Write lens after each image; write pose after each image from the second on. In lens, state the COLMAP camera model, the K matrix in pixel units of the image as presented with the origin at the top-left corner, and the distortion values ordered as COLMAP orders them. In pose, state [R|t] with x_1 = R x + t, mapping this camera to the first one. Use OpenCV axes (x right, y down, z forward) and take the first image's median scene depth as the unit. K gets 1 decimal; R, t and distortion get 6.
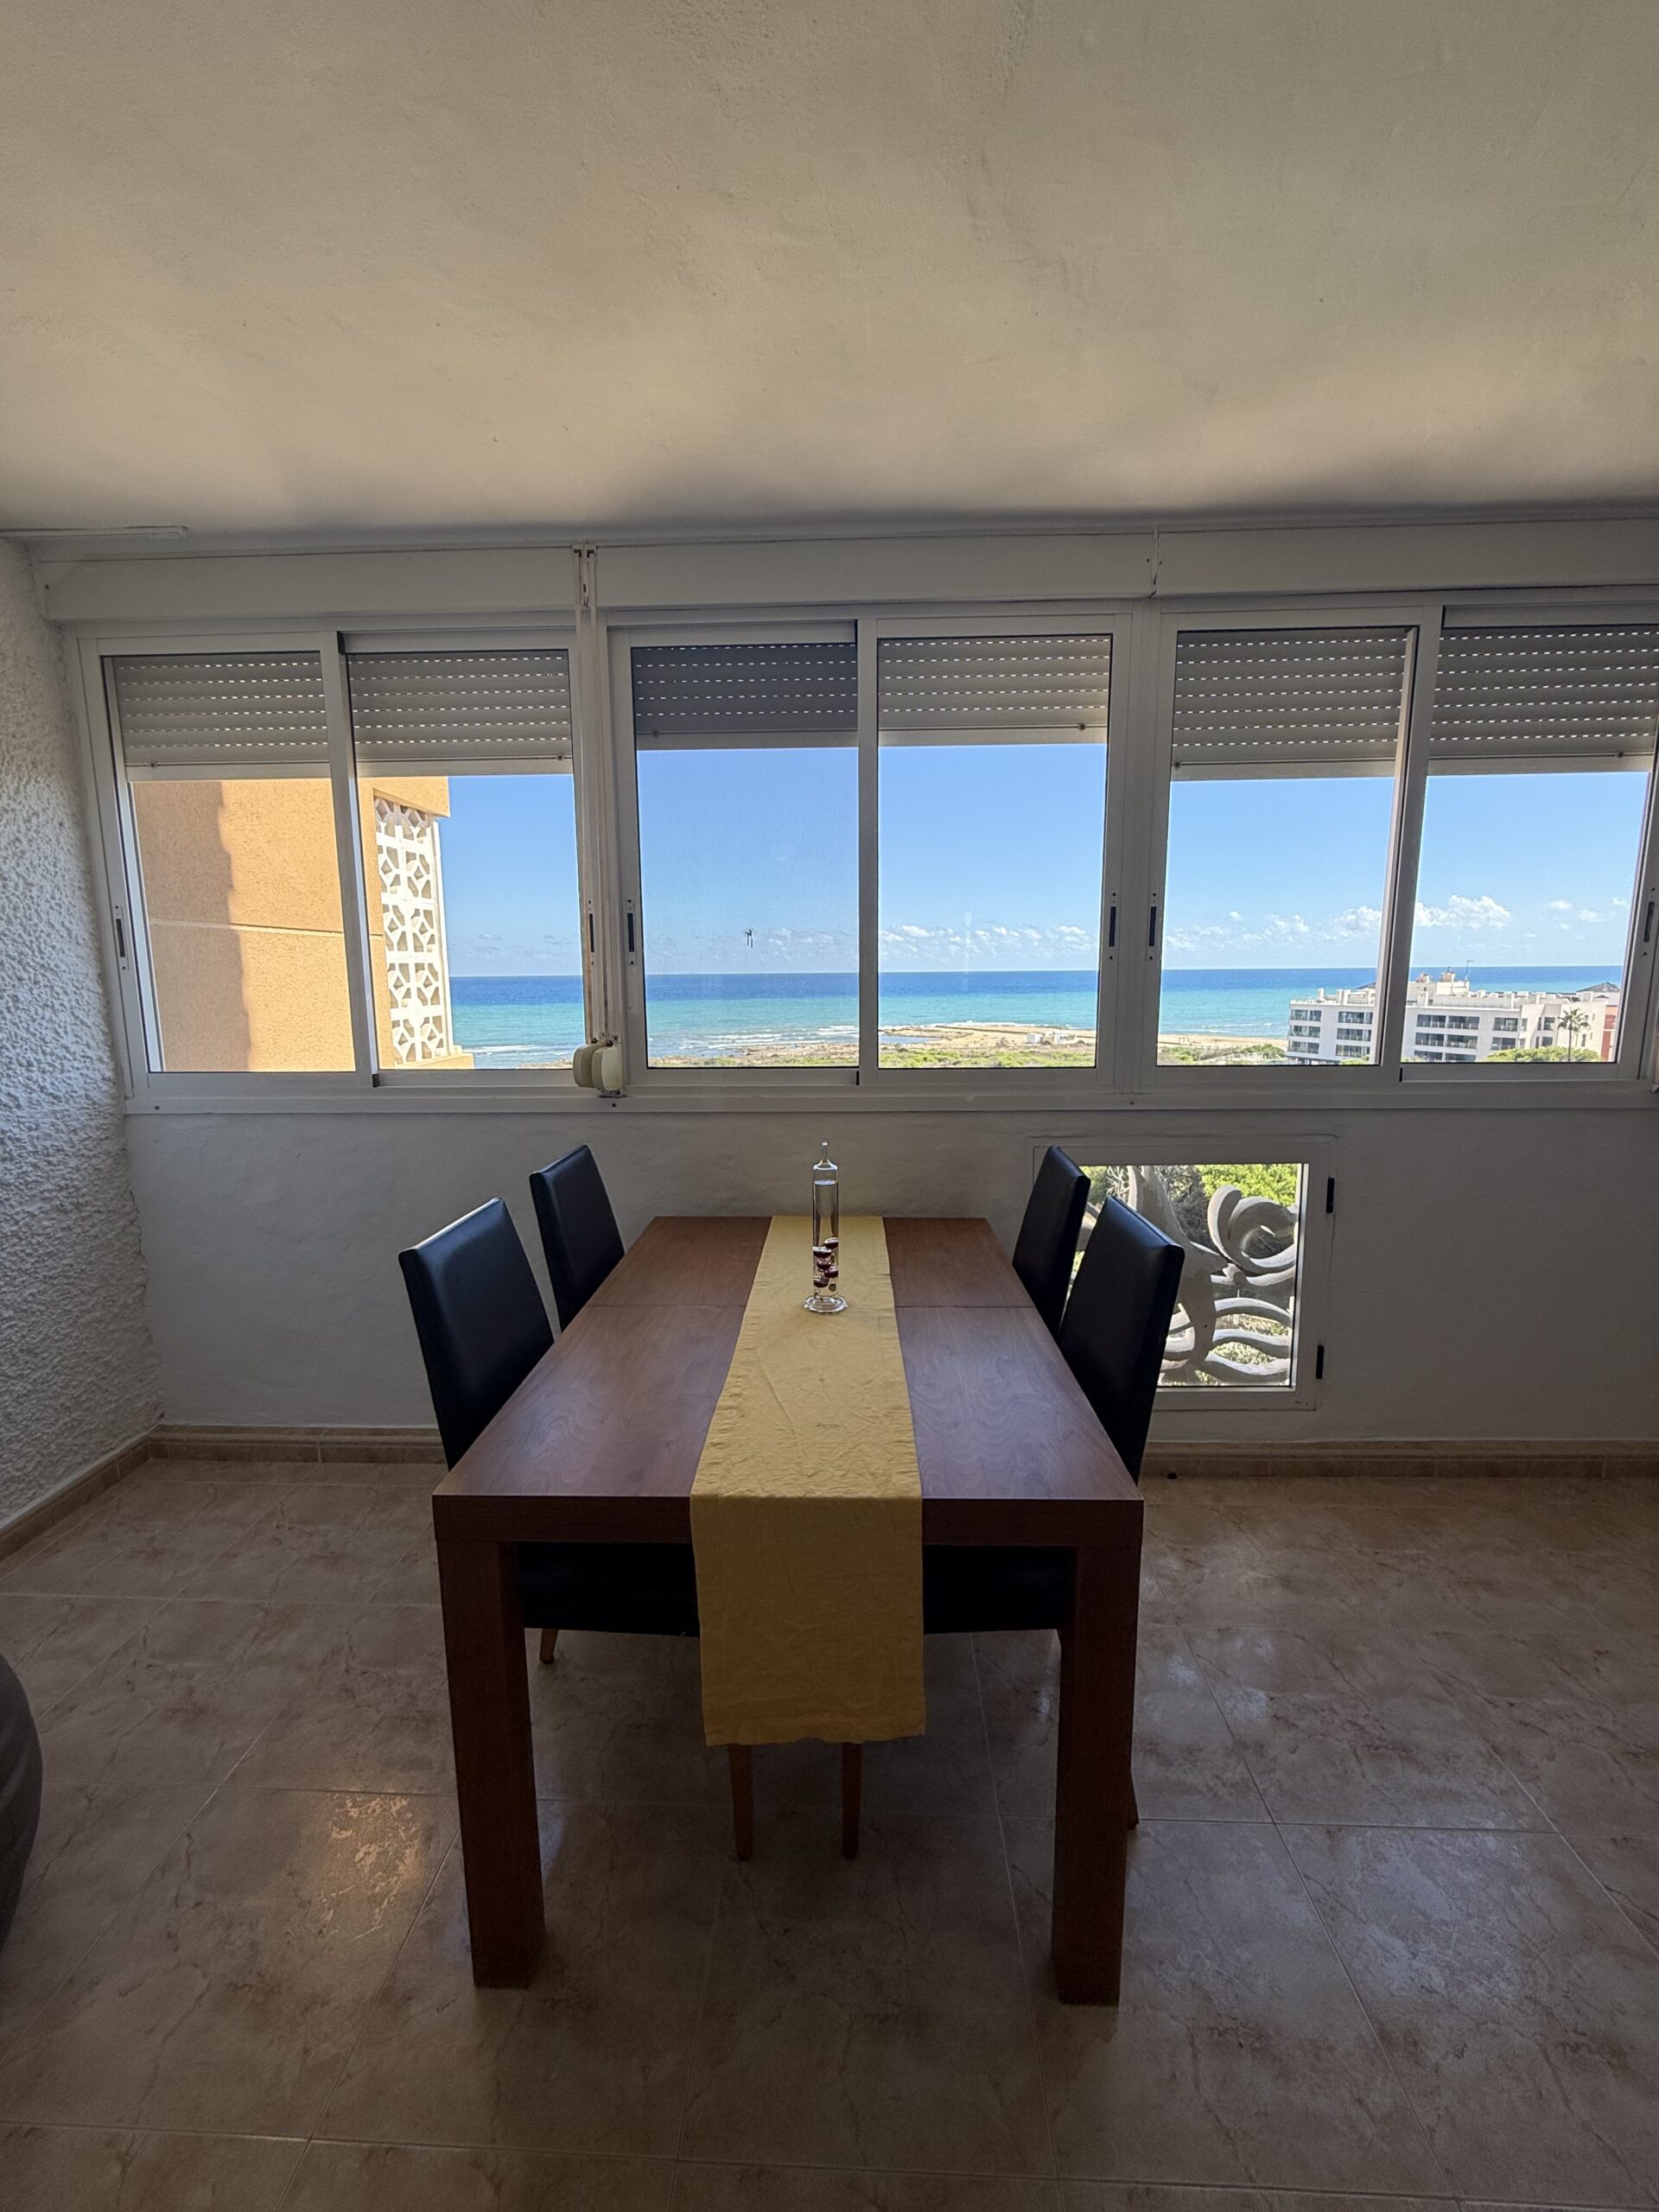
lens RADIAL K [[884.3, 0, 829.1], [0, 884.3, 1095.5], [0, 0, 1]] dist [0.000557, 0.000501]
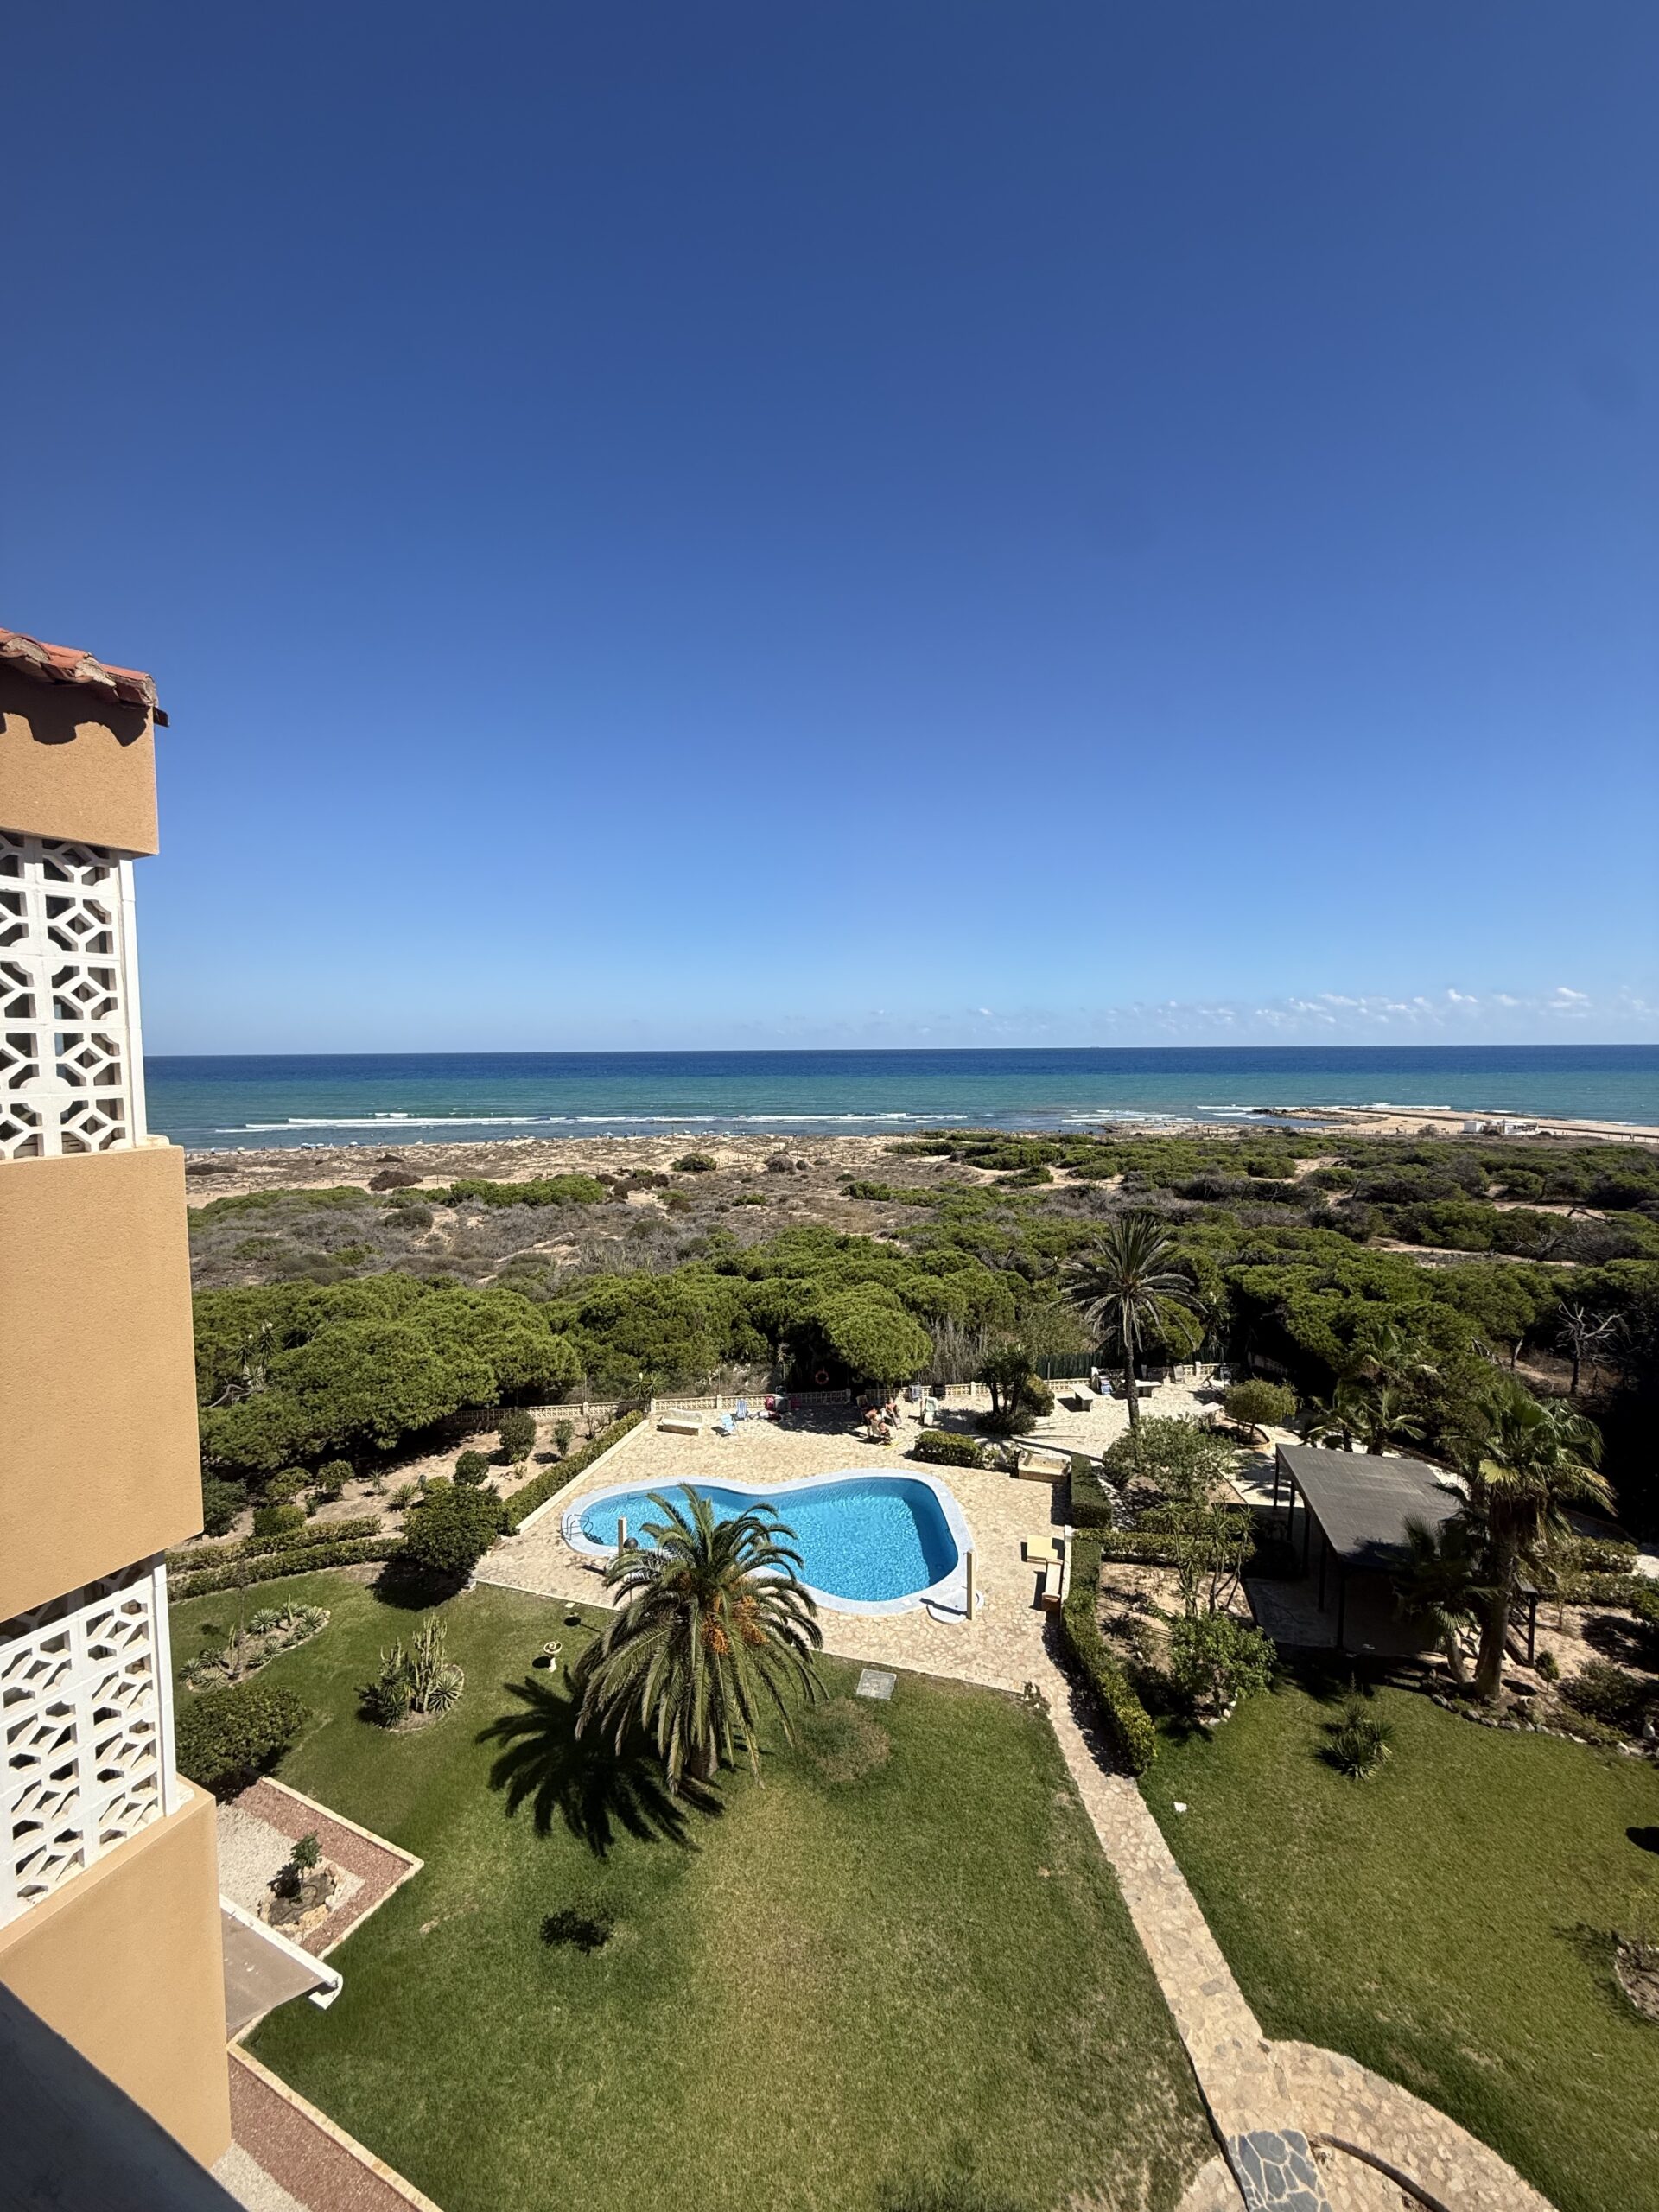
lens RADIAL K [[884.3, 0, 829.1], [0, 884.3, 1095.5], [0, 0, 1]] dist [0.000557, 0.000501]
pose [[0.917183, 0.024470, -0.397715, 0.795114], [-0.057113, 0.995880, -0.070438, -0.126715], [0.394353, 0.087319, 0.914801, 0.902309]]
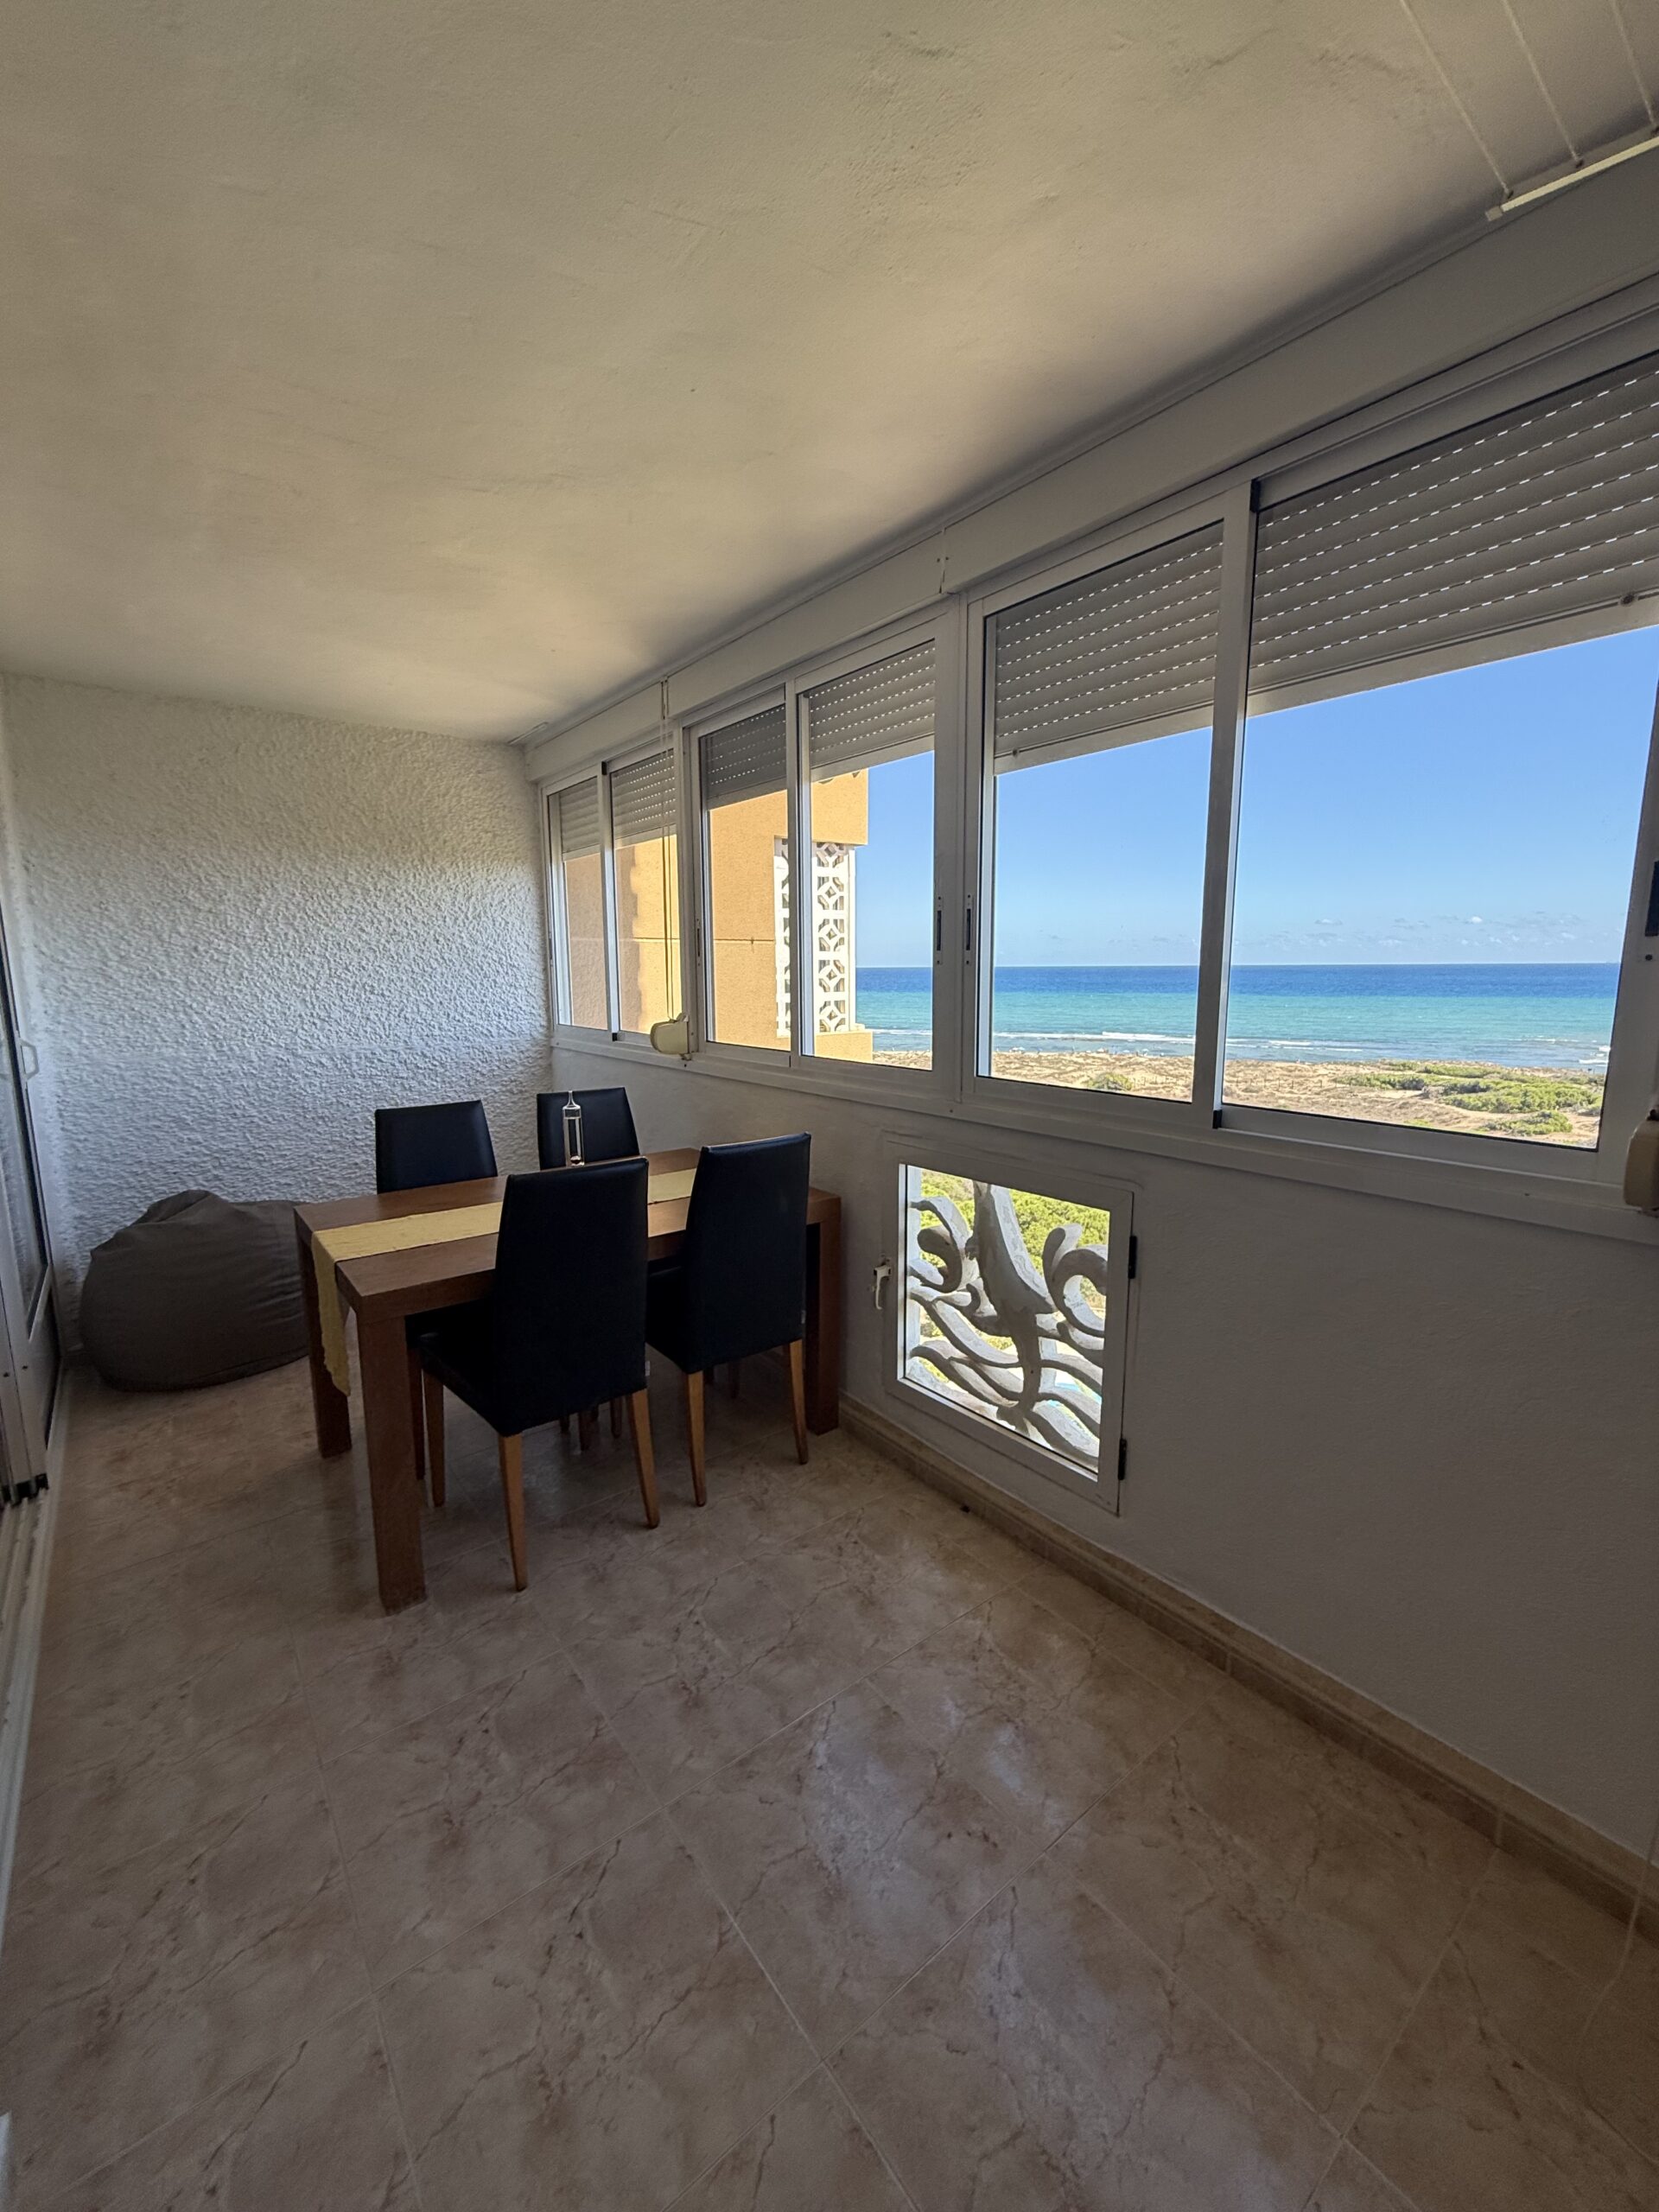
lens RADIAL K [[884.3, 0, 829.1], [0, 884.3, 1095.5], [0, 0, 1]] dist [0.000557, 0.000501]
pose [[0.646922, 0.117169, -0.753501, 0.930196], [-0.106998, 0.992297, 0.062438, -0.051643], [0.755012, 0.040230, 0.654476, 0.243288]]
